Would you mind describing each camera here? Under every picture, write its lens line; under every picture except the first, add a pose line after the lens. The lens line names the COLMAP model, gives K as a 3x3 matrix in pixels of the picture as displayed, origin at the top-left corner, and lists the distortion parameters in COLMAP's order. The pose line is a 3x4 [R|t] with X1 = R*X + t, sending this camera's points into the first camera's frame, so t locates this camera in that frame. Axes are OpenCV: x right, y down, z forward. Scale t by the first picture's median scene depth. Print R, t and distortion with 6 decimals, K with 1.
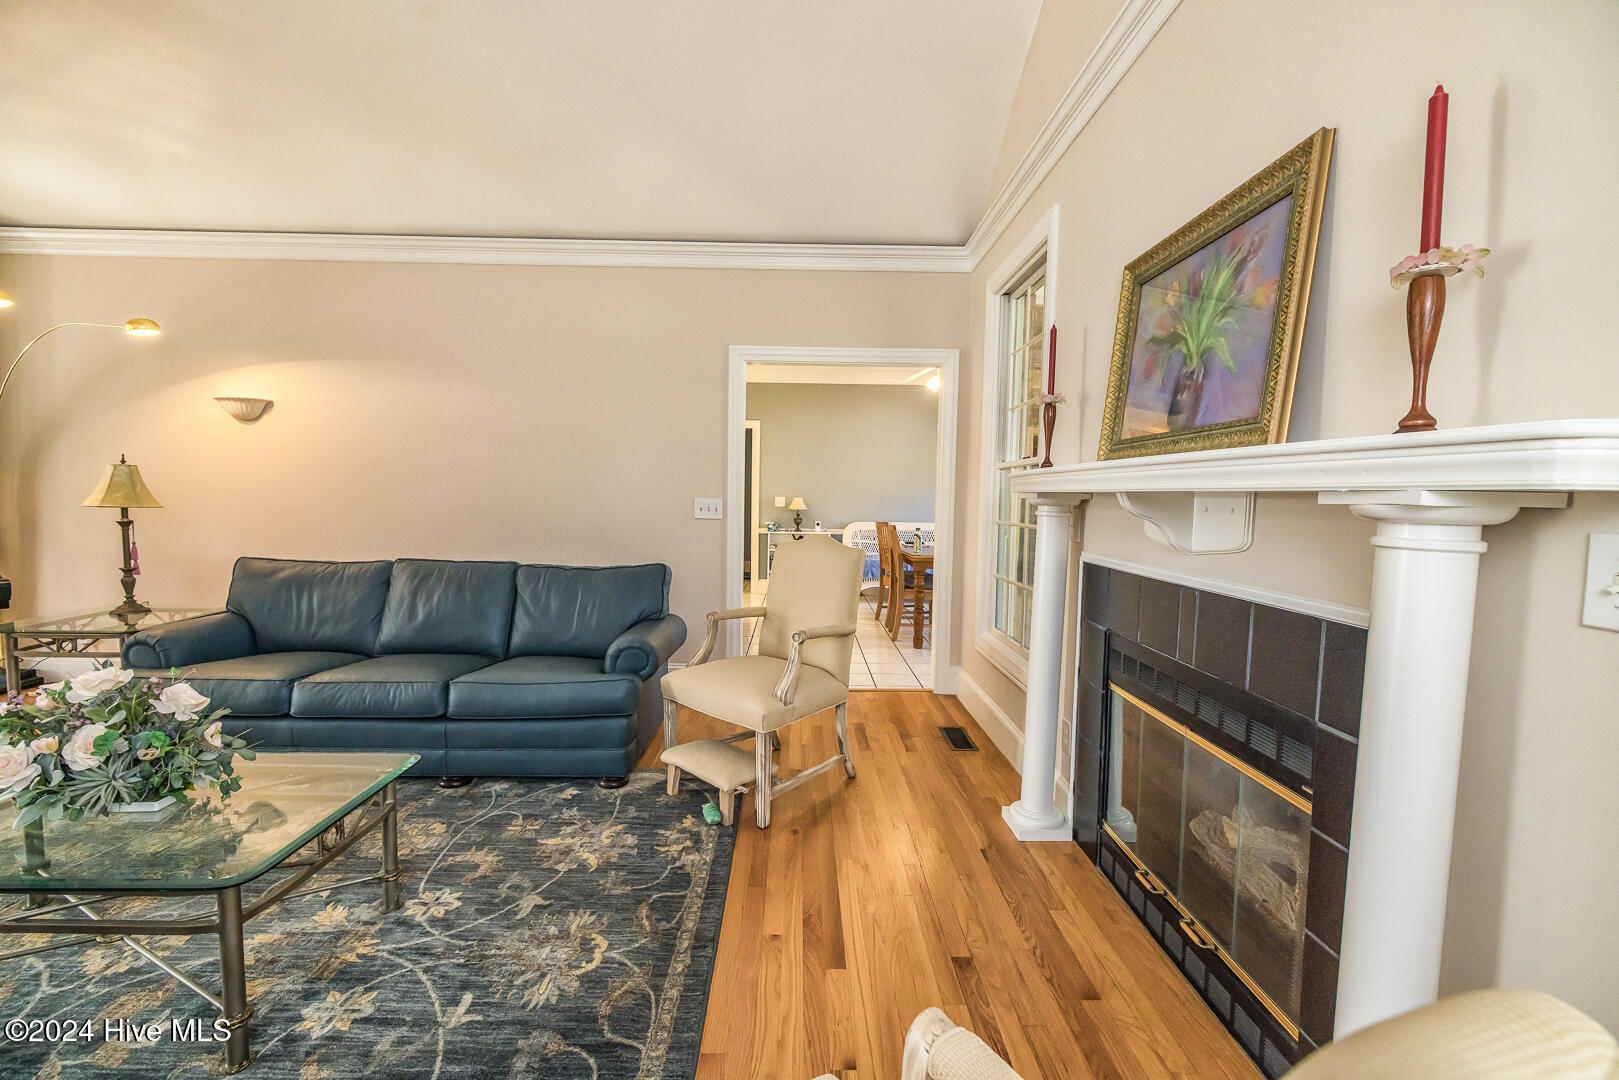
lens RADIAL K [[677.2, 0, 809.5], [0, 677.2, 540.0], [0, 0, 1]] dist [-0.002128, -0.000631]
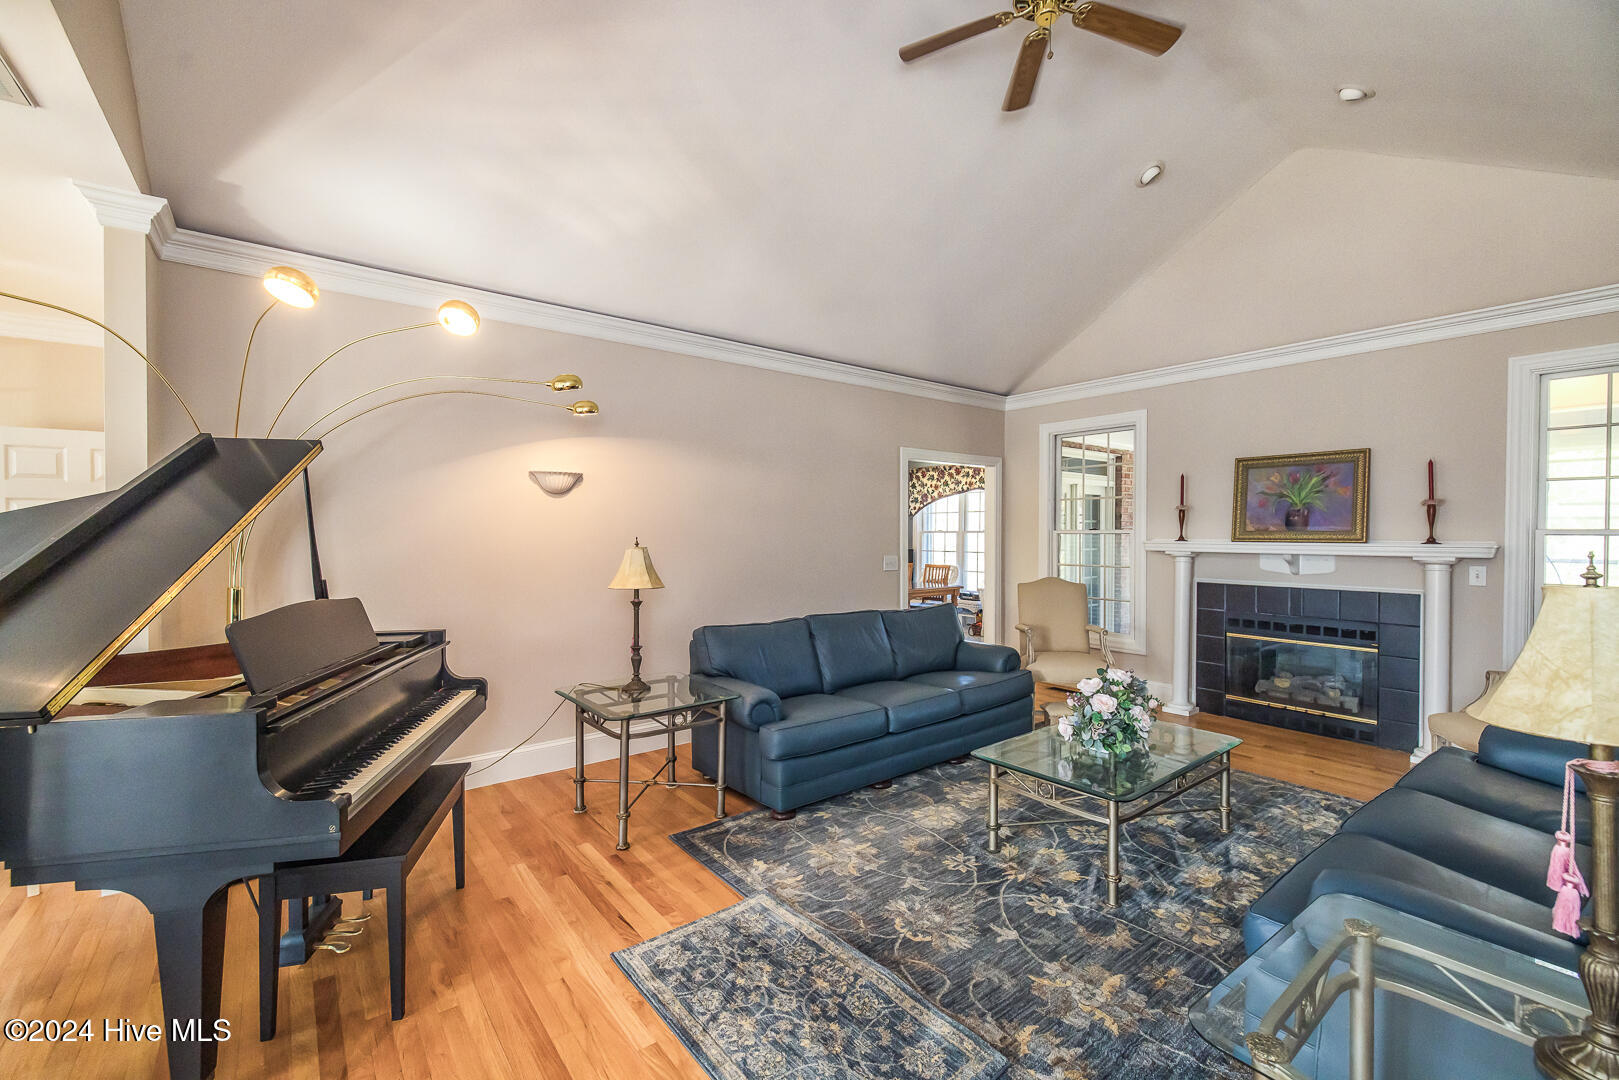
lens RADIAL K [[677.2, 0, 809.5], [0, 677.2, 540.0], [0, 0, 1]] dist [-0.002128, -0.000631]
pose [[0.797294, -0.022228, 0.603181, -1.435948], [0.053159, 0.998024, -0.033487, -0.073635], [-0.601245, 0.058763, 0.796901, 0.002843]]
